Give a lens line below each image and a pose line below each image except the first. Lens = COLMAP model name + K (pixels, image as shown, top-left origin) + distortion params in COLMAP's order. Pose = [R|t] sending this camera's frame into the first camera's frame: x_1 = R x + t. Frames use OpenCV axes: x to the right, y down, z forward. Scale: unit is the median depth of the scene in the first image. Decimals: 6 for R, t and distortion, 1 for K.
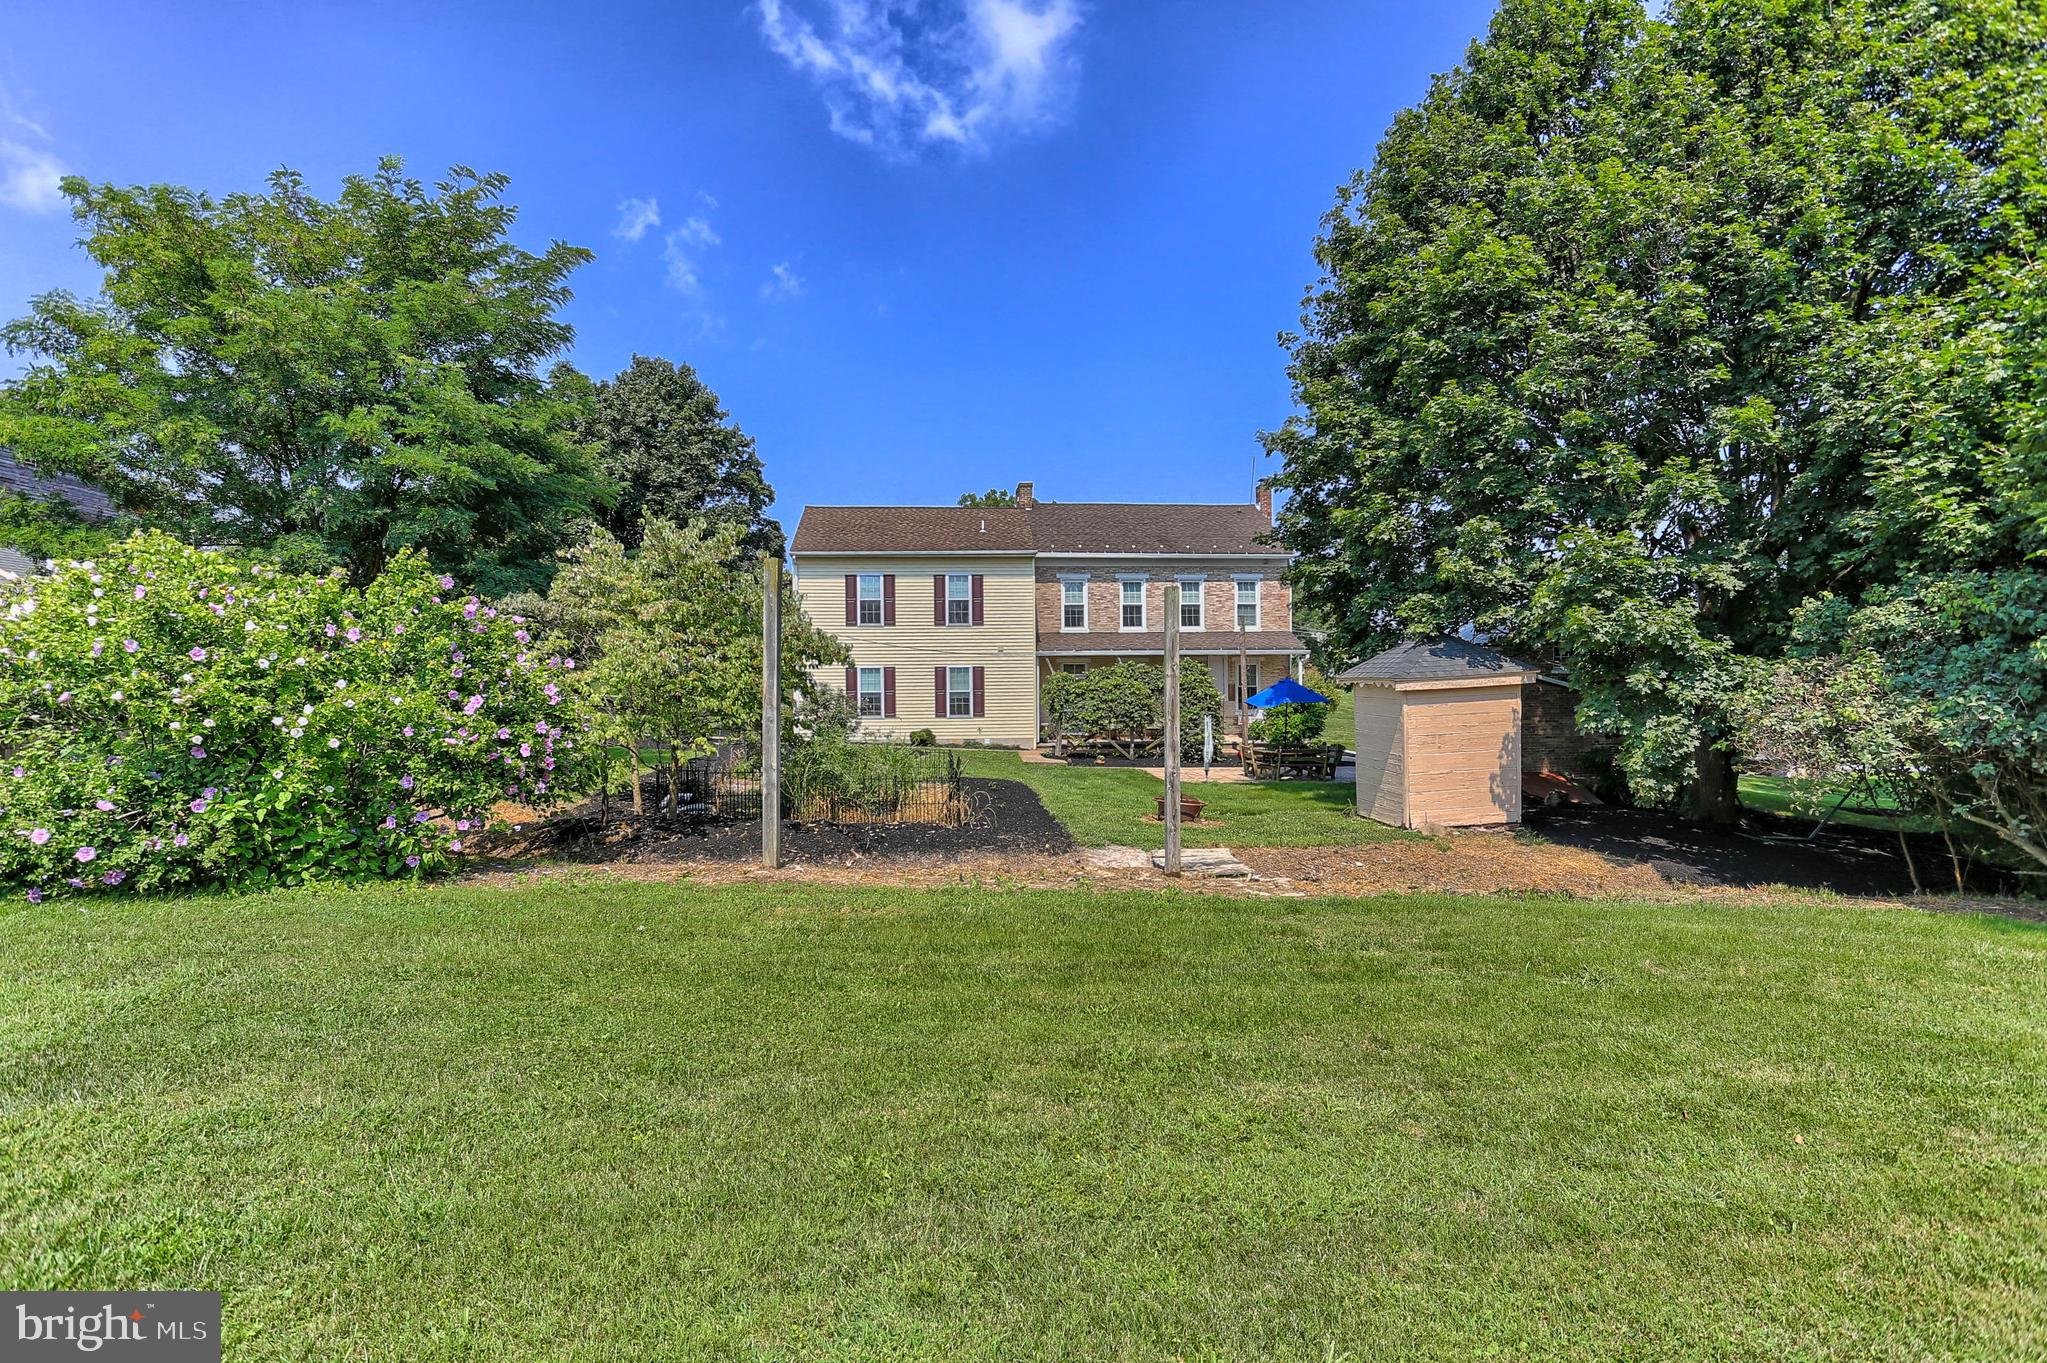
lens RADIAL K [[993.0, 0, 1015.3], [0, 993.0, 697.3], [0, 0, 1]] dist [-0.044996, 0.034852]
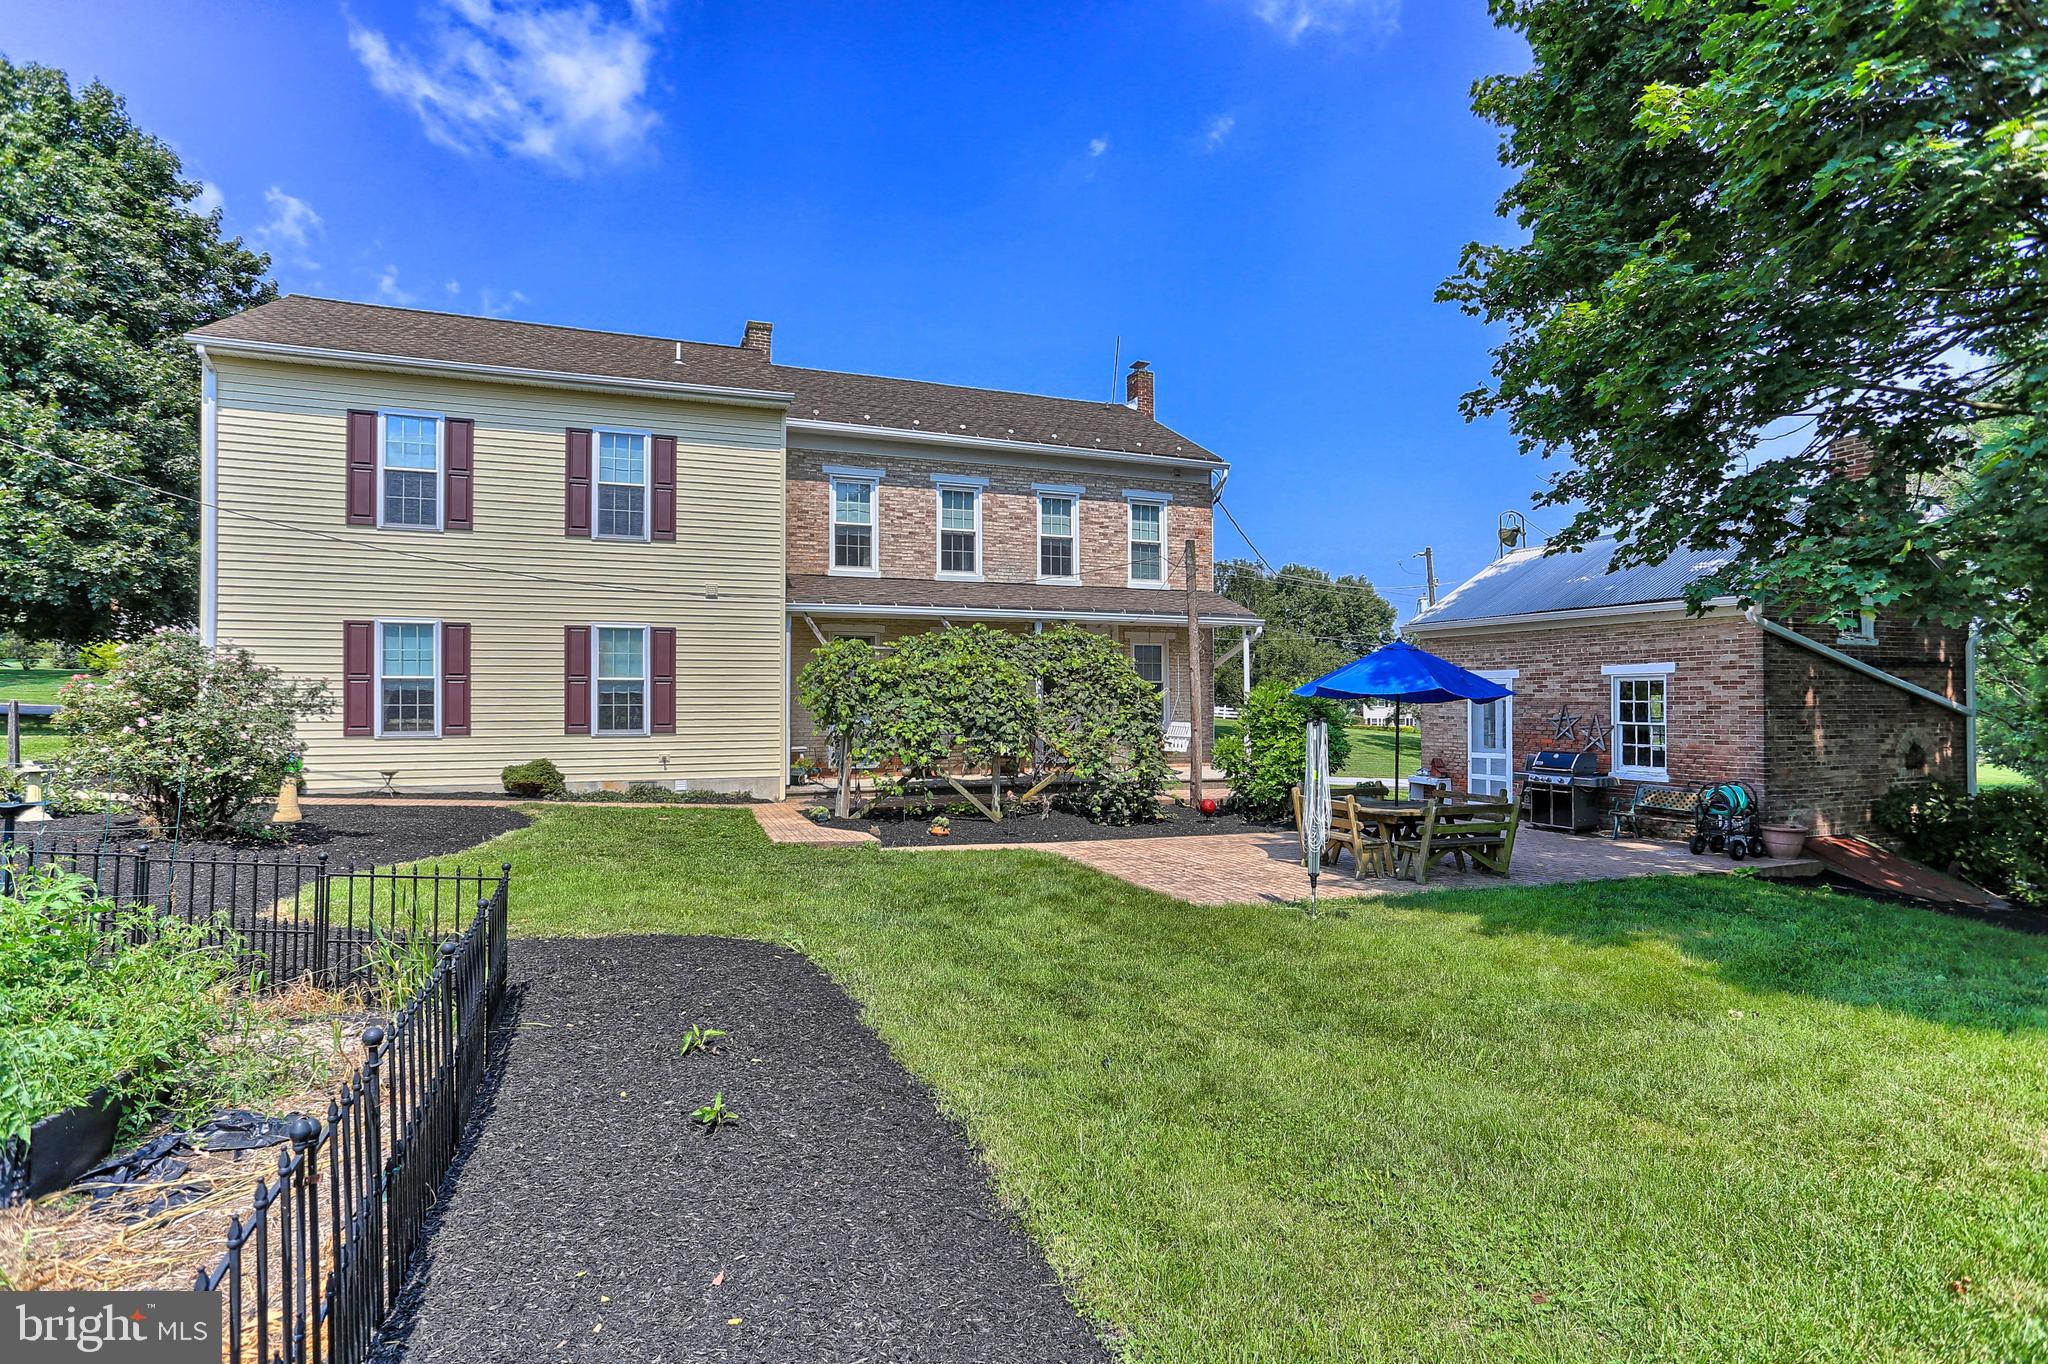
lens RADIAL K [[993.5, 0, 1015.8], [0, 993.5, 697.8], [0, 0, 1]] dist [-0.044996, 0.034852]
pose [[0.956777, 0.010334, 0.290638, -0.012719], [-0.005387, 0.999827, -0.017818, 0.010162], [-0.290772, 0.015482, 0.956667, 0.492534]]
